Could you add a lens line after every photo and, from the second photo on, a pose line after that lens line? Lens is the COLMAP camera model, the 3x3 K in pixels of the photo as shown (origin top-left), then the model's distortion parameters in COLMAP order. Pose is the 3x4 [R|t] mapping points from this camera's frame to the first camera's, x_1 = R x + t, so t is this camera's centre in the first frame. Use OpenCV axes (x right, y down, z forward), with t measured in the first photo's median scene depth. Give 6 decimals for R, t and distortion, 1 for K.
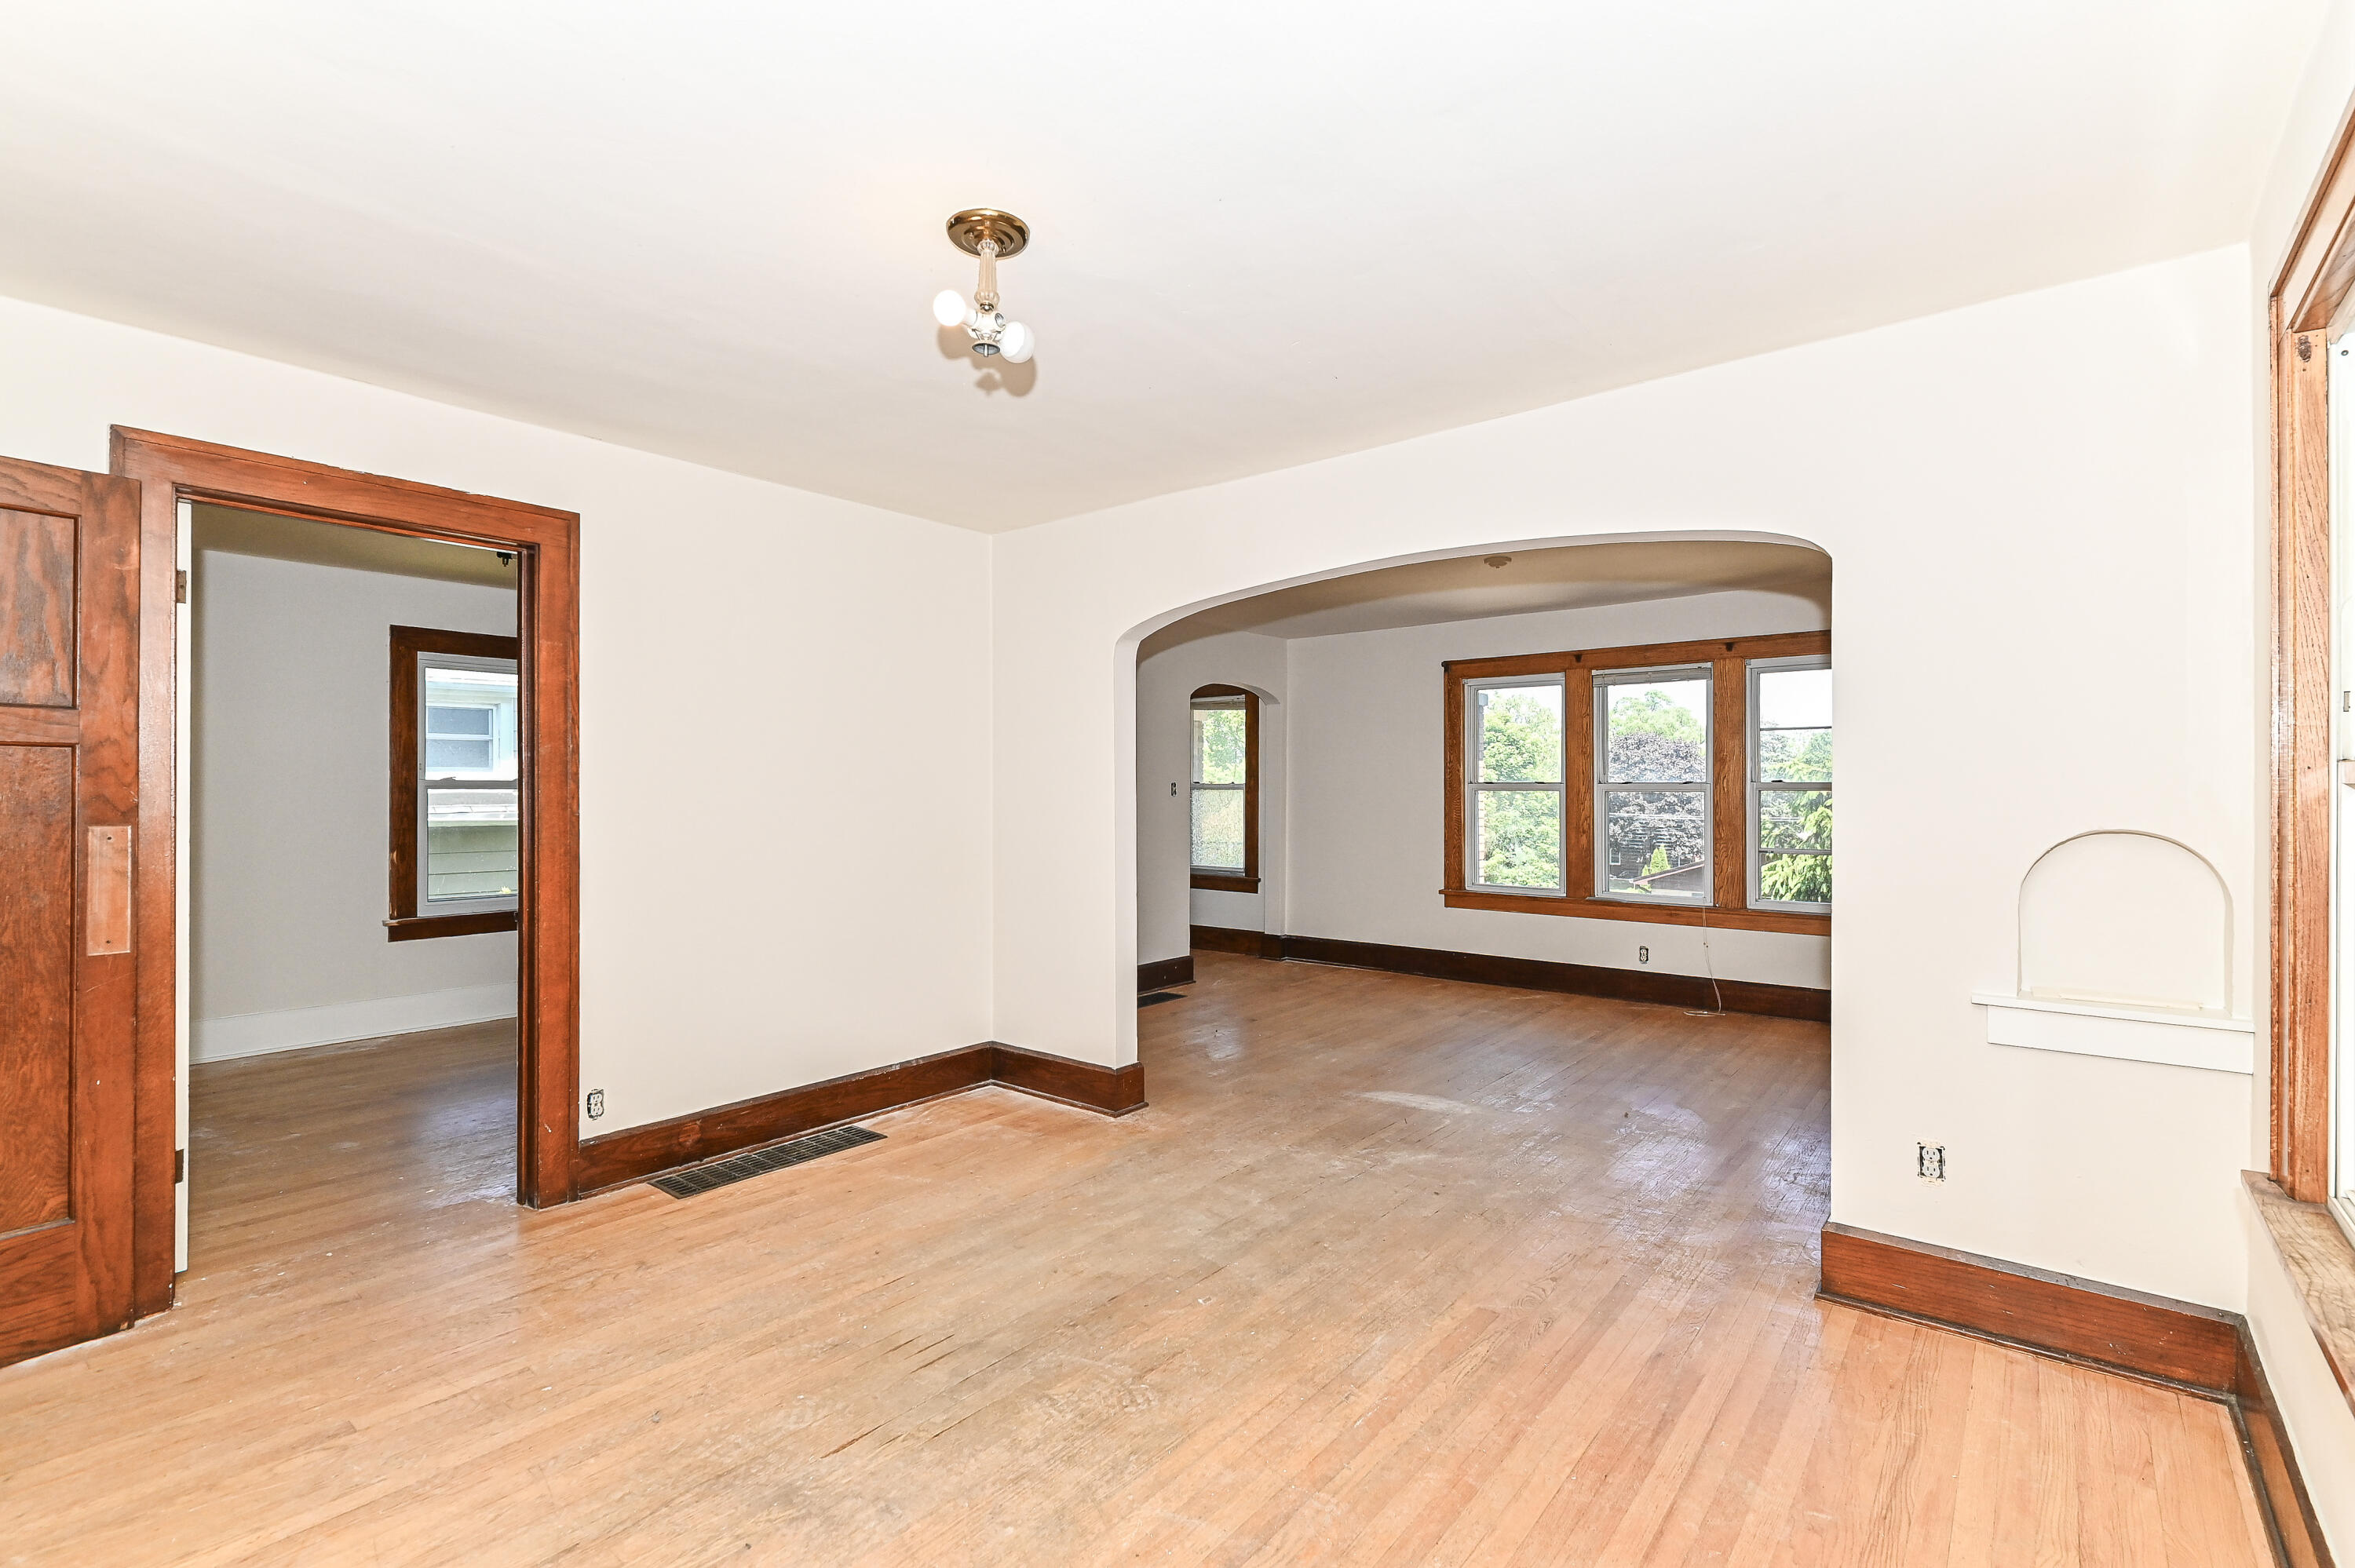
lens RADIAL K [[1071.6, 0, 1130.8], [0, 1071.6, 778.9], [0, 0, 1]] dist [-0.000069, 0.000310]
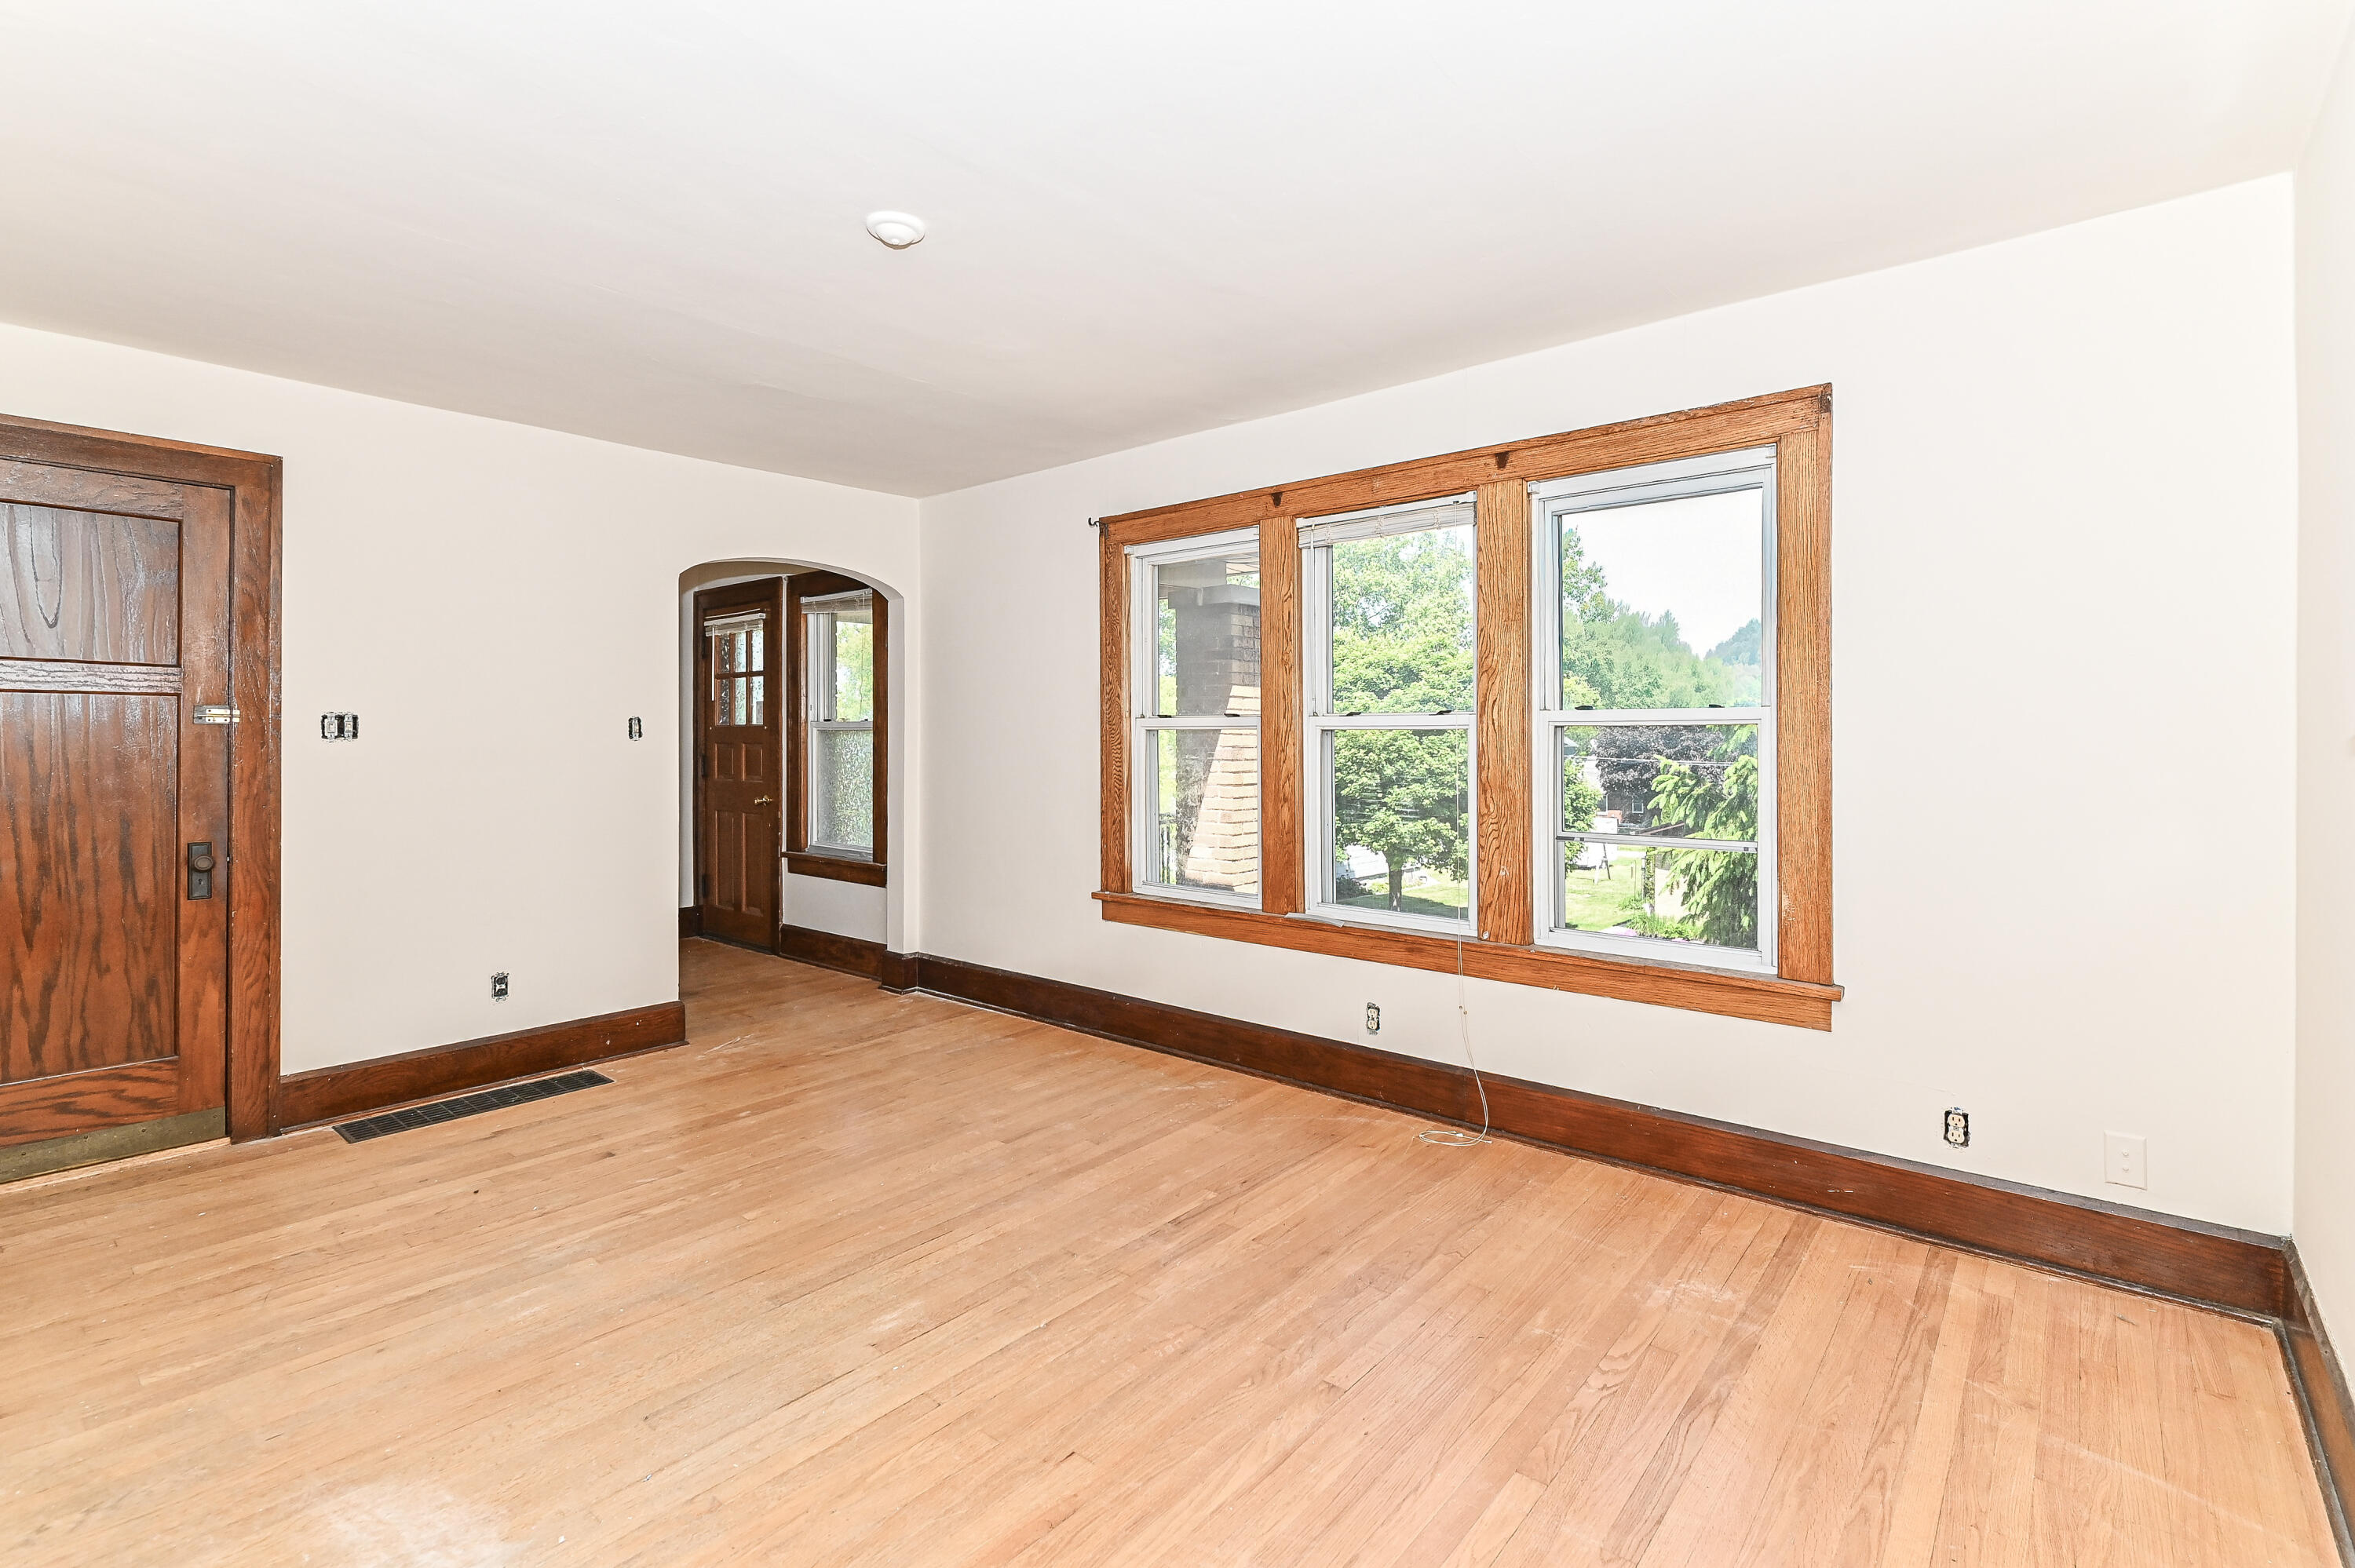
lens RADIAL K [[1071.6, 0, 1155.0], [0, 1071.6, 732.1], [0, 0, 1]] dist [-0.000069, 0.000310]
pose [[0.999982, -0.001655, -0.005802, 0.607955], [0.001676, 0.999992, 0.003630, 0.018204], [0.005796, -0.003640, 0.999977, 0.720613]]
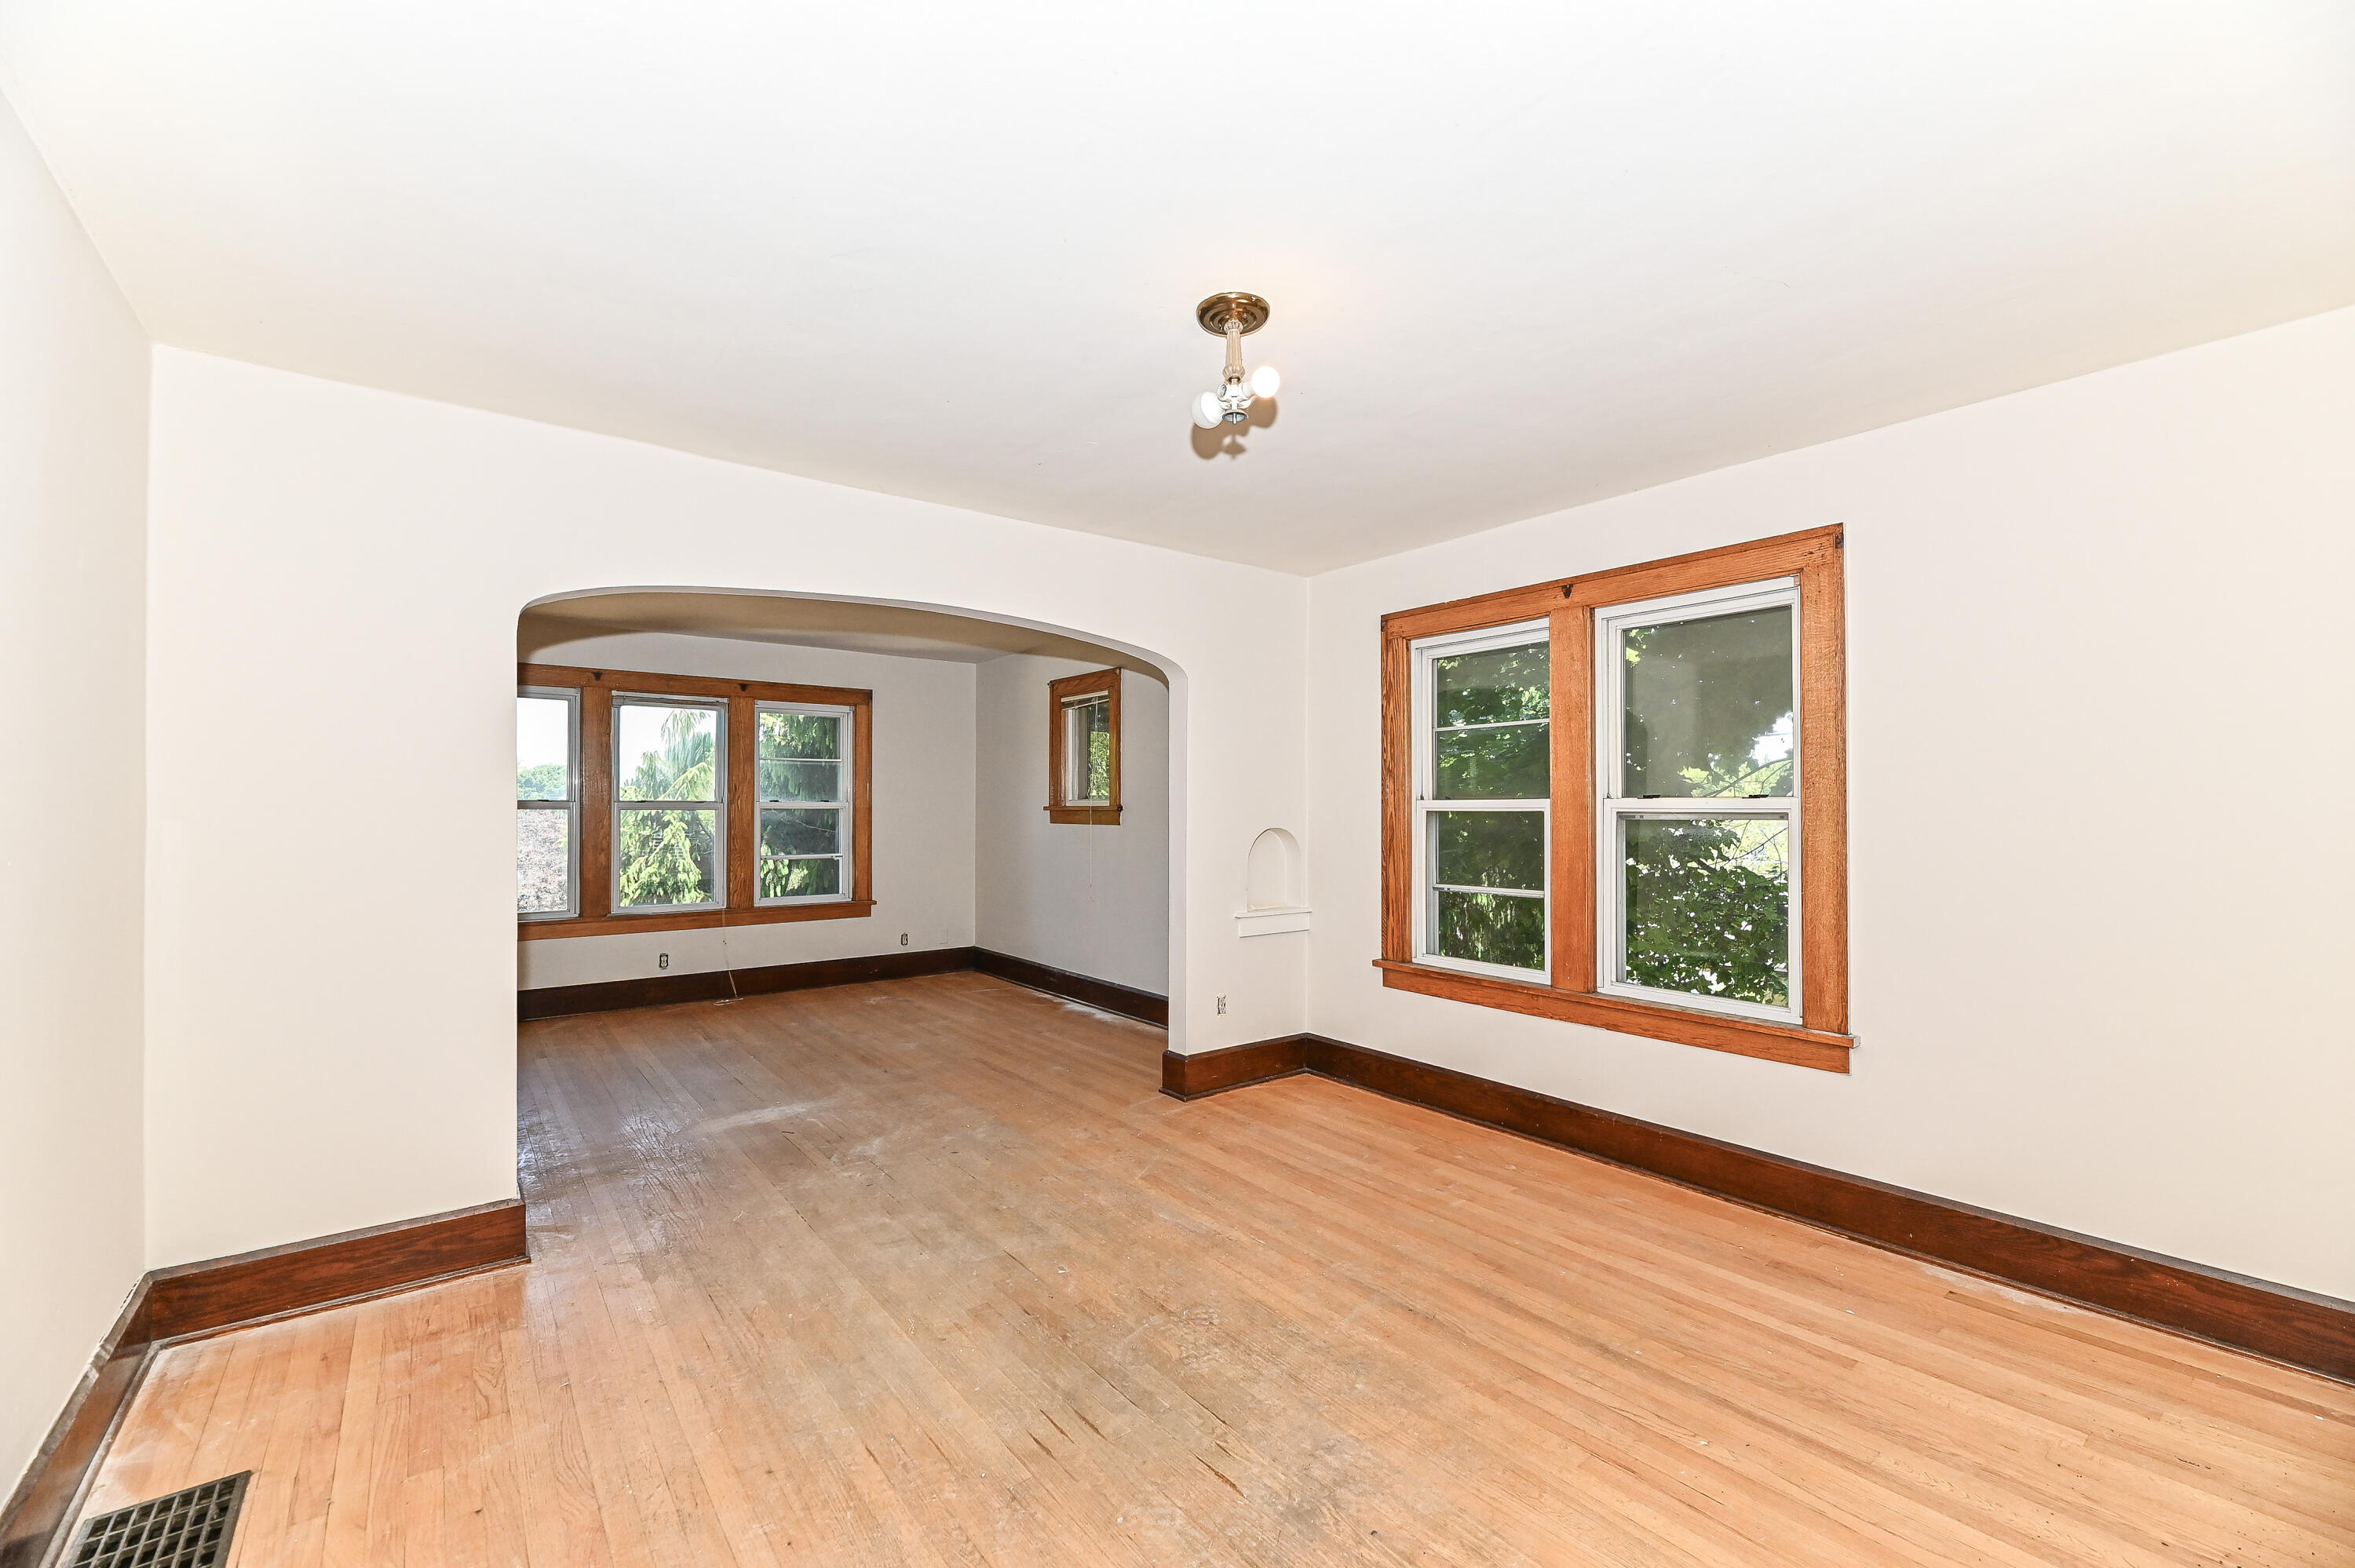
lens RADIAL K [[974.2, 0, 1205.3], [0, 974.2, 801.2], [0, 0, 1]] dist [-0.003383, -0.001730]
pose [[0.185957, 0.005588, 0.982542, -0.627858], [-0.008736, 0.999954, -0.004033, 0.003308], [-0.982519, -0.007834, 0.185997, 0.470272]]
